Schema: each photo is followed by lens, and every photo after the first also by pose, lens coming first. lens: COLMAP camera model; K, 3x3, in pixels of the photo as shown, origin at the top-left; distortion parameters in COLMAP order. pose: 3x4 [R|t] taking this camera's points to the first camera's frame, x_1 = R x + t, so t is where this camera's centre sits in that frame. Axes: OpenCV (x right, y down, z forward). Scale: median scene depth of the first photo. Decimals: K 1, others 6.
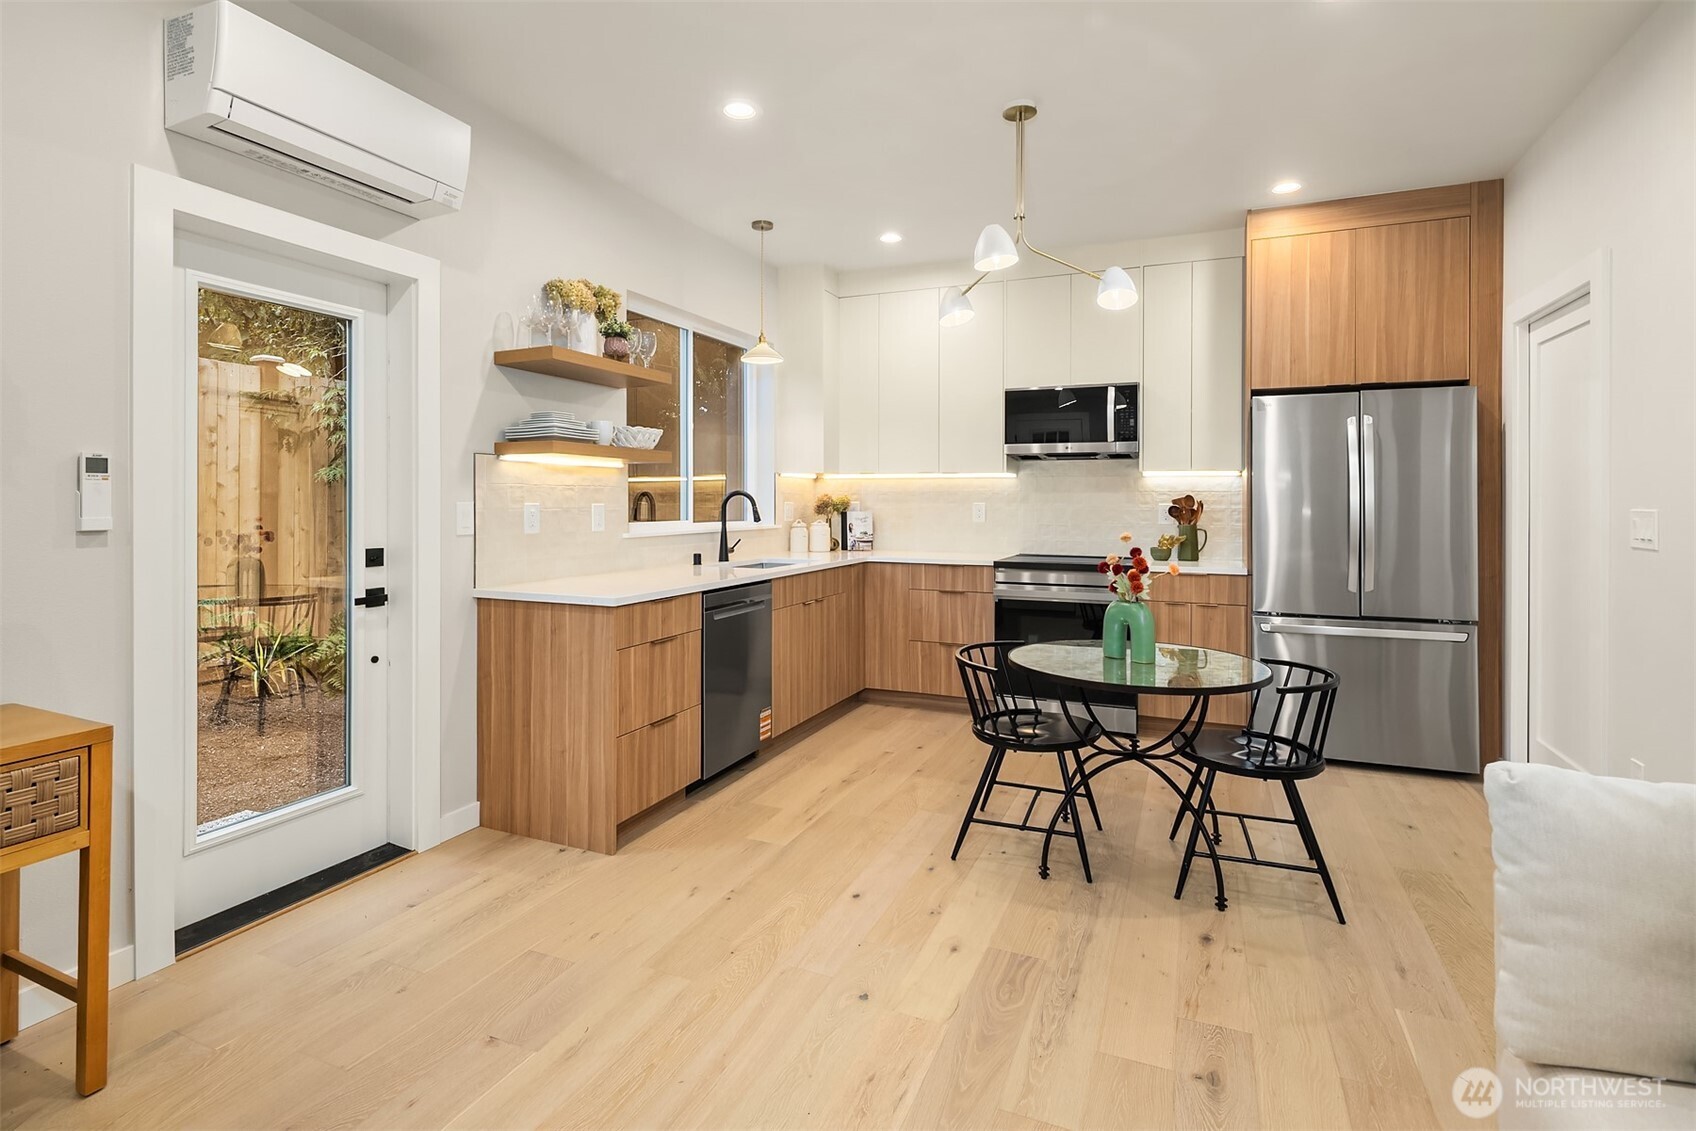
lens RADIAL K [[836.4, 0, 856.5], [0, 836.4, 497.5], [0, 0, 1]] dist [0.001753, -0.002045]
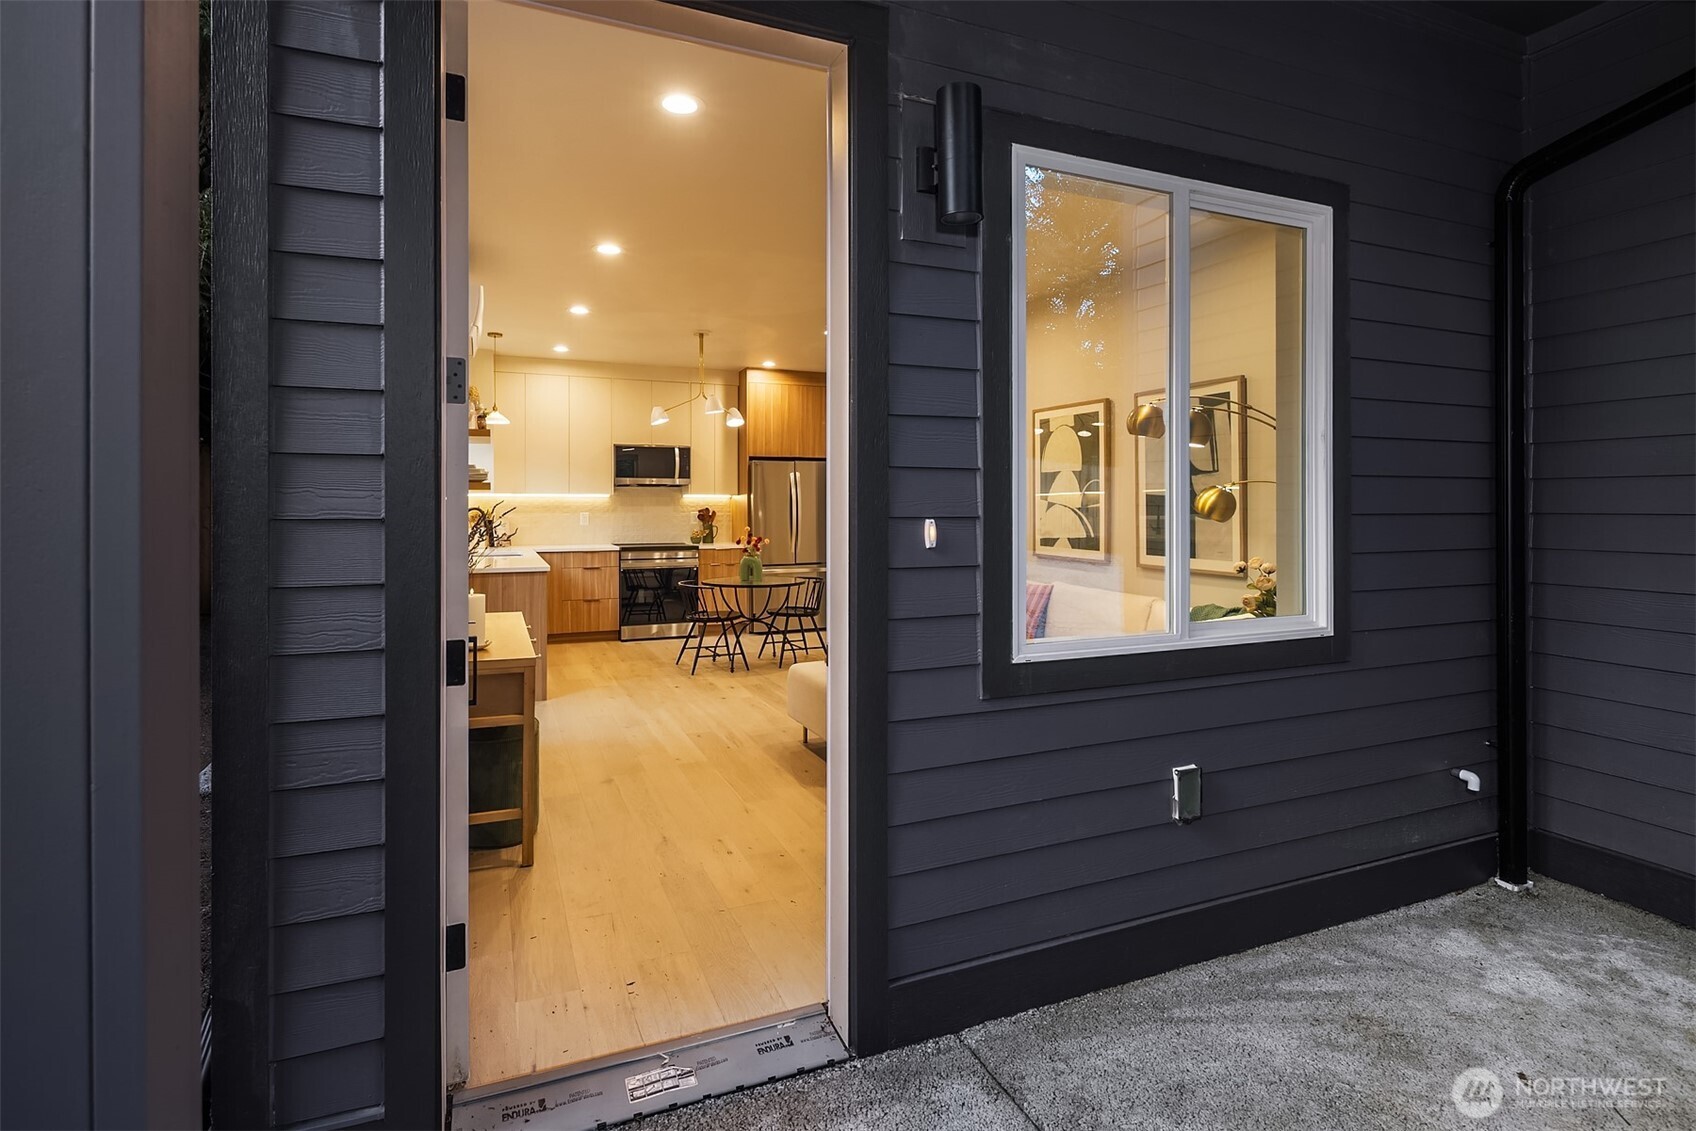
lens RADIAL K [[836.4, 0, 889.5], [0, 836.4, 518.9], [0, 0, 1]] dist [0.001753, -0.002045]
pose [[0.659374, -0.017261, 0.751617, -0.910160], [0.000383, 0.999744, 0.022623, -0.024929], [-0.751815, -0.014629, 0.659212, -0.646837]]
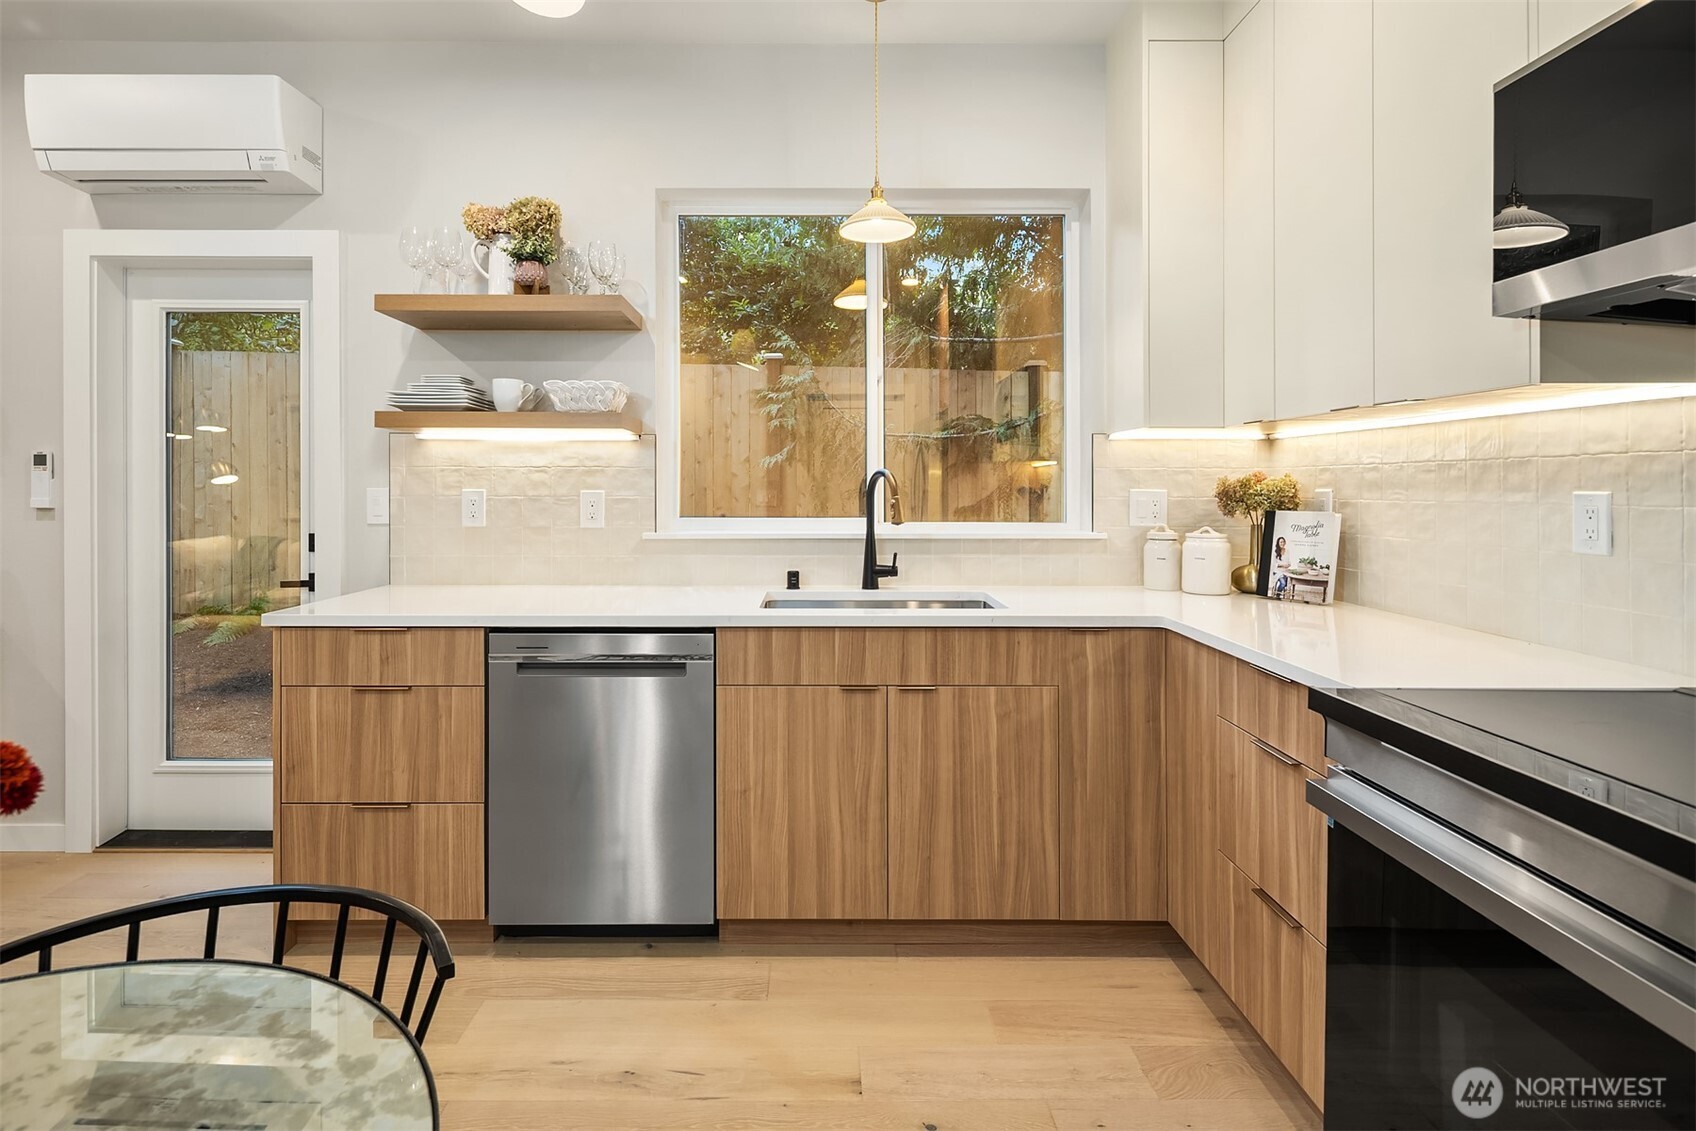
lens RADIAL K [[836.4, 0, 815.9], [0, 836.4, 489.5], [0, 0, 1]] dist [0.001753, -0.002045]
pose [[0.383696, -0.000354, -0.923459, 0.437562], [0.003583, 0.999993, 0.001106, 0.006306], [0.923453, -0.003733, 0.383695, 0.864357]]
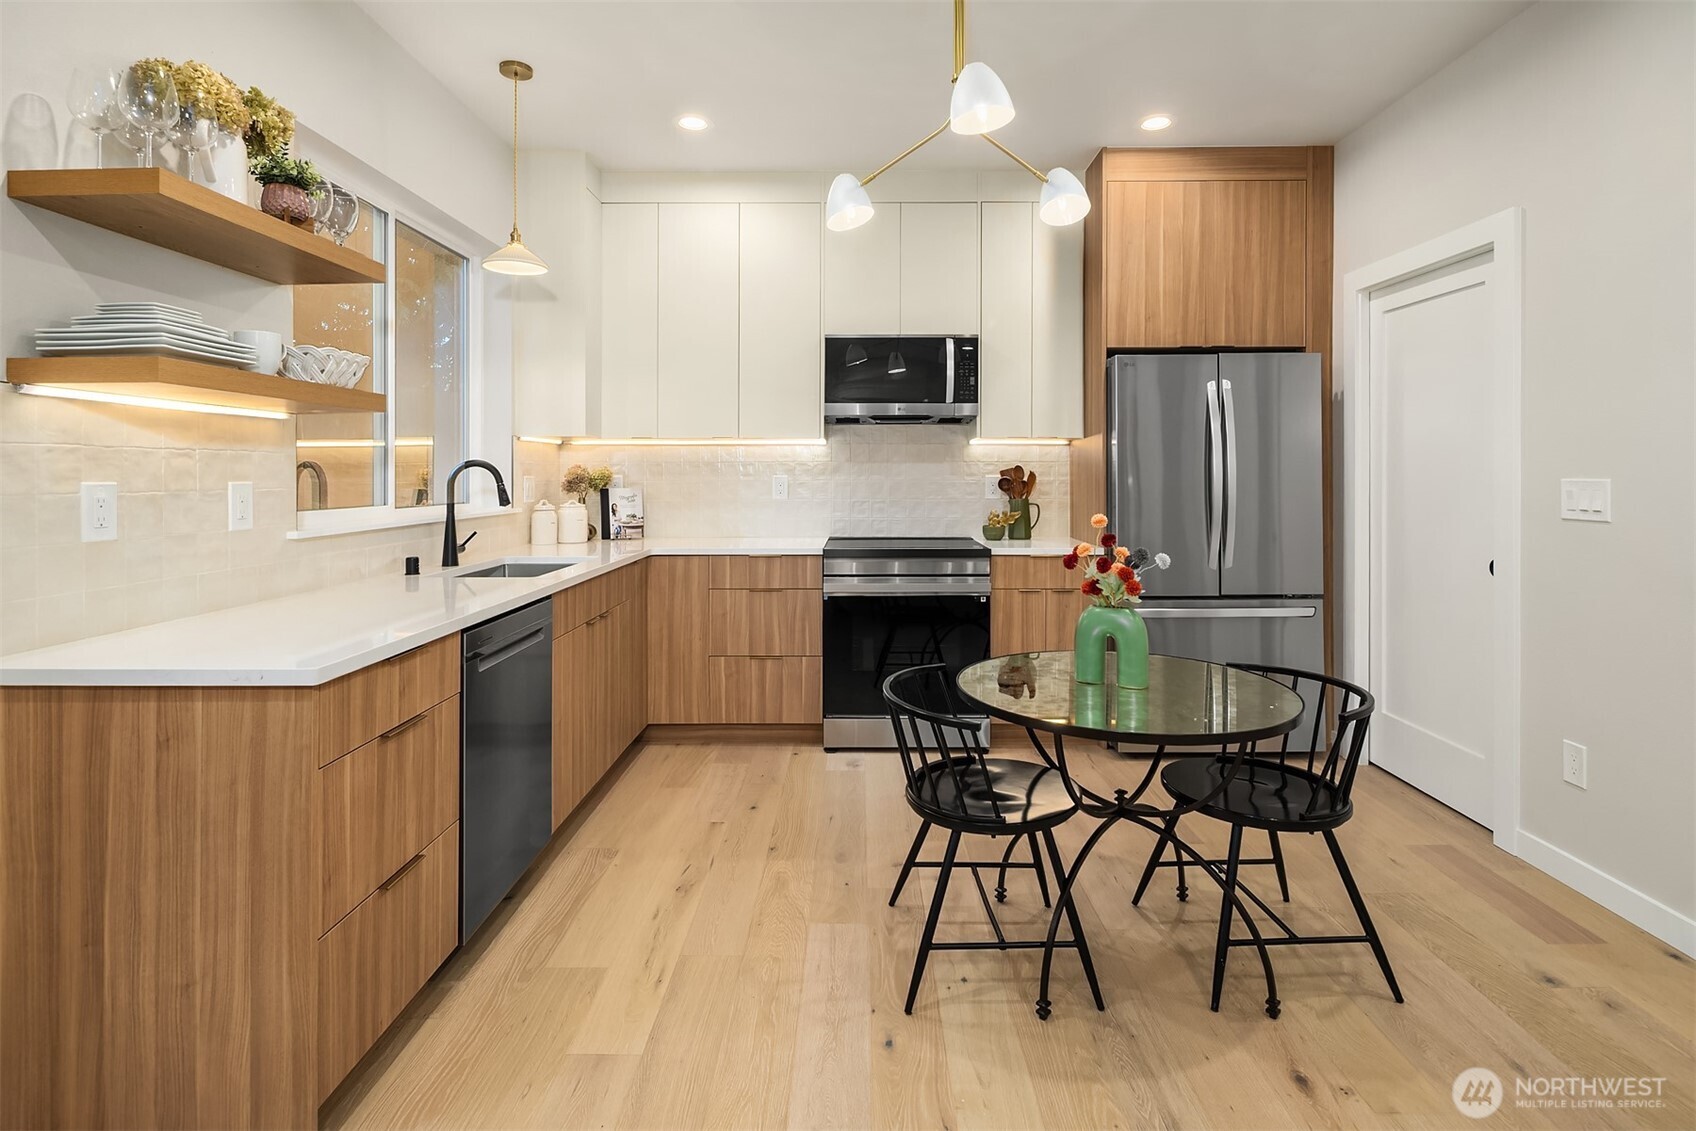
lens RADIAL K [[836.4, 0, 851.9], [0, 836.4, 466.3], [0, 0, 1]] dist [0.001753, -0.002045]
pose [[0.926473, -0.001721, 0.376358, -0.132227], [0.003328, 0.999988, -0.003621, 0.000463], [-0.376347, 0.004608, 0.926467, 0.301858]]
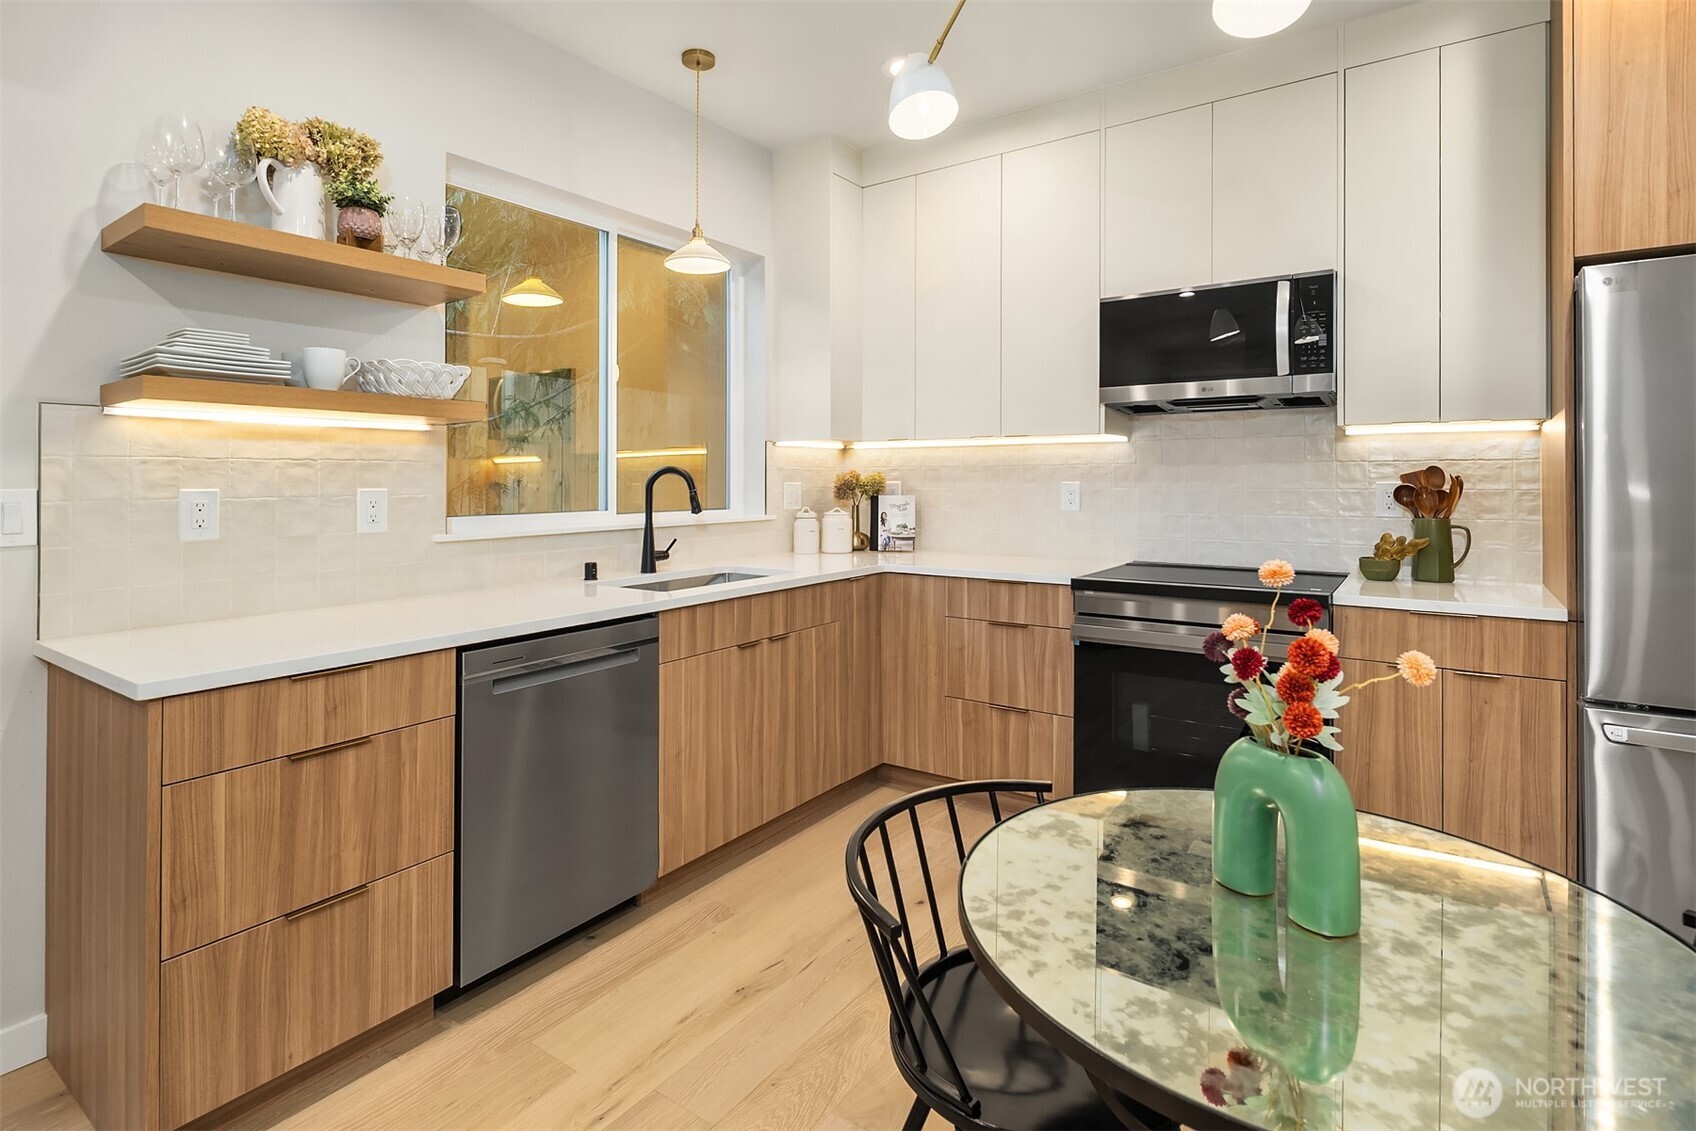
lens RADIAL K [[836.4, 0, 850.1], [0, 836.4, 475.2], [0, 0, 1]] dist [0.001753, -0.002045]
pose [[0.976392, -0.006942, -0.215894, 0.166474], [0.007104, 0.999975, -0.000025, 0.000261], [0.215889, -0.001510, 0.976417, 0.450965]]
